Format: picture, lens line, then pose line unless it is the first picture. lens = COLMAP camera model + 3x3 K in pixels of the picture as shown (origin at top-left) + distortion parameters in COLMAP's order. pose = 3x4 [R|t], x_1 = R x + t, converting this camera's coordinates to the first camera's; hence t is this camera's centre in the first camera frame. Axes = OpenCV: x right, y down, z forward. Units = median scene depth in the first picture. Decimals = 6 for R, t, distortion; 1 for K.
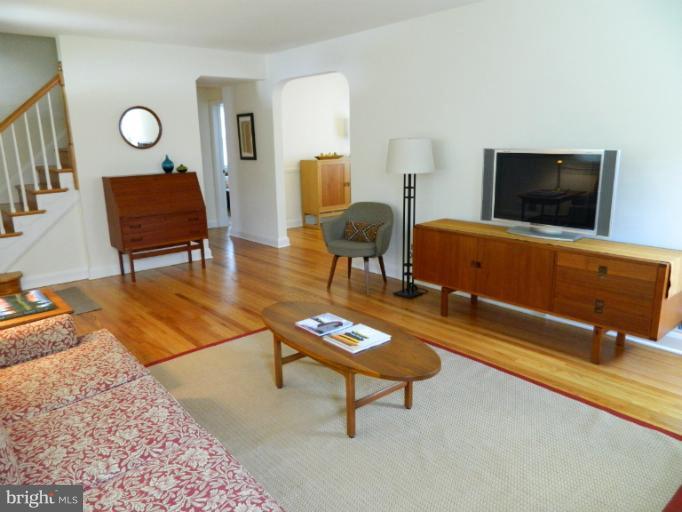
lens RADIAL K [[503.2, 0, 339.0], [0, 503.2, 252.8], [0, 0, 1]] dist [0.008343, -0.003543]
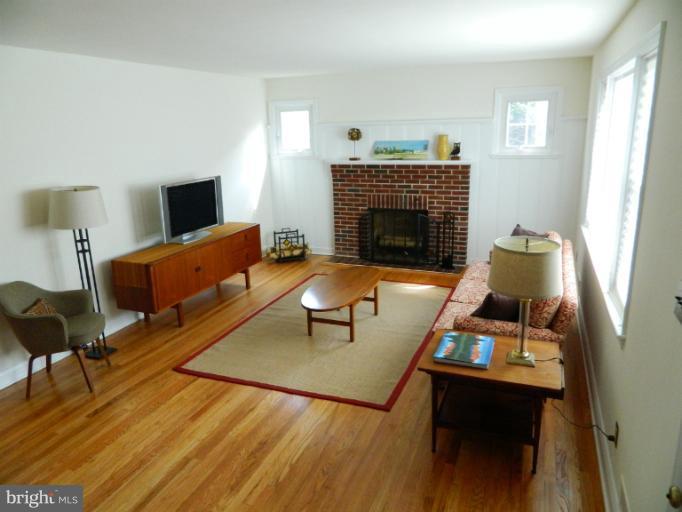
lens RADIAL K [[503.2, 0, 344.7], [0, 503.2, 258.1], [0, 0, 1]] dist [0.008343, -0.003543]
pose [[-0.462329, -0.194112, 0.865201, -0.691580], [0.243951, 0.910246, 0.334576, -0.234038], [-0.852491, 0.365750, -0.373479, 0.767913]]
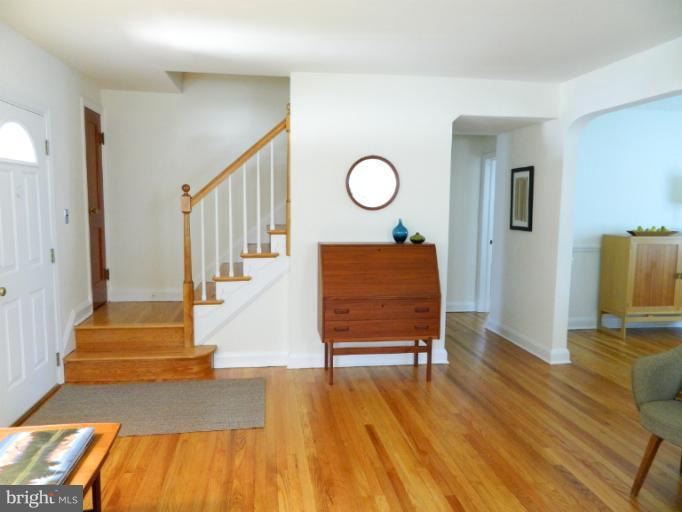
lens RADIAL K [[503.2, 0, 340.9], [0, 503.2, 252.6], [0, 0, 1]] dist [0.008343, -0.003543]
pose [[0.845024, 0.084557, -0.528001, -0.017888], [-0.147757, 0.985897, -0.078587, -0.073052], [0.513909, 0.144423, 0.845600, 0.327936]]
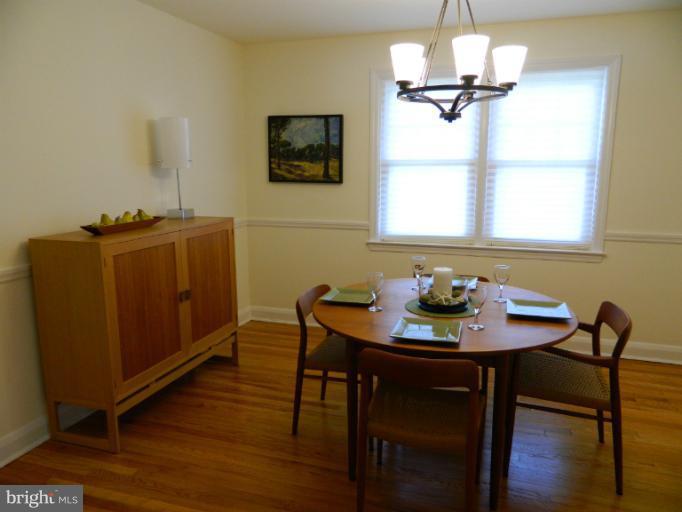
lens RADIAL K [[503.2, 0, 346.4], [0, 503.2, 256.0], [0, 0, 1]] dist [0.008343, -0.003543]
pose [[0.854389, -0.070945, 0.514769, -0.101097], [0.098042, 0.994853, -0.025616, -0.210562], [-0.510302, 0.072355, 0.856946, 0.914247]]
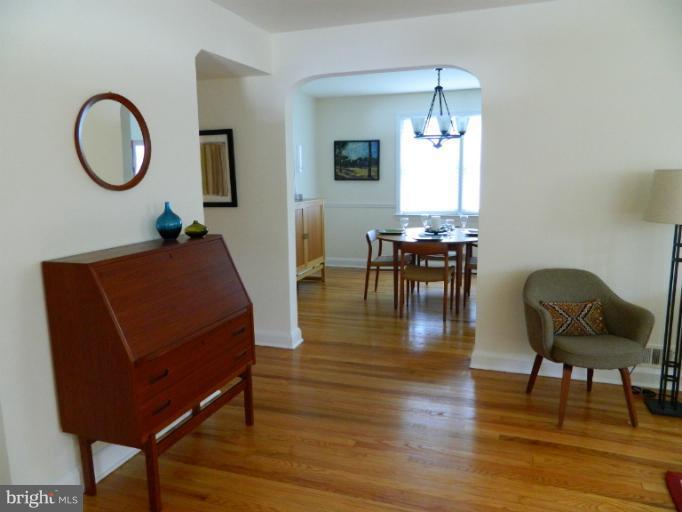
lens RADIAL K [[503.2, 0, 339.2], [0, 503.2, 253.4], [0, 0, 1]] dist [0.008343, -0.003543]
pose [[0.869249, -0.072416, 0.489042, -0.432037], [0.108980, 0.992948, -0.046673, -0.107053], [-0.482213, 0.093866, 0.871011, 0.515971]]
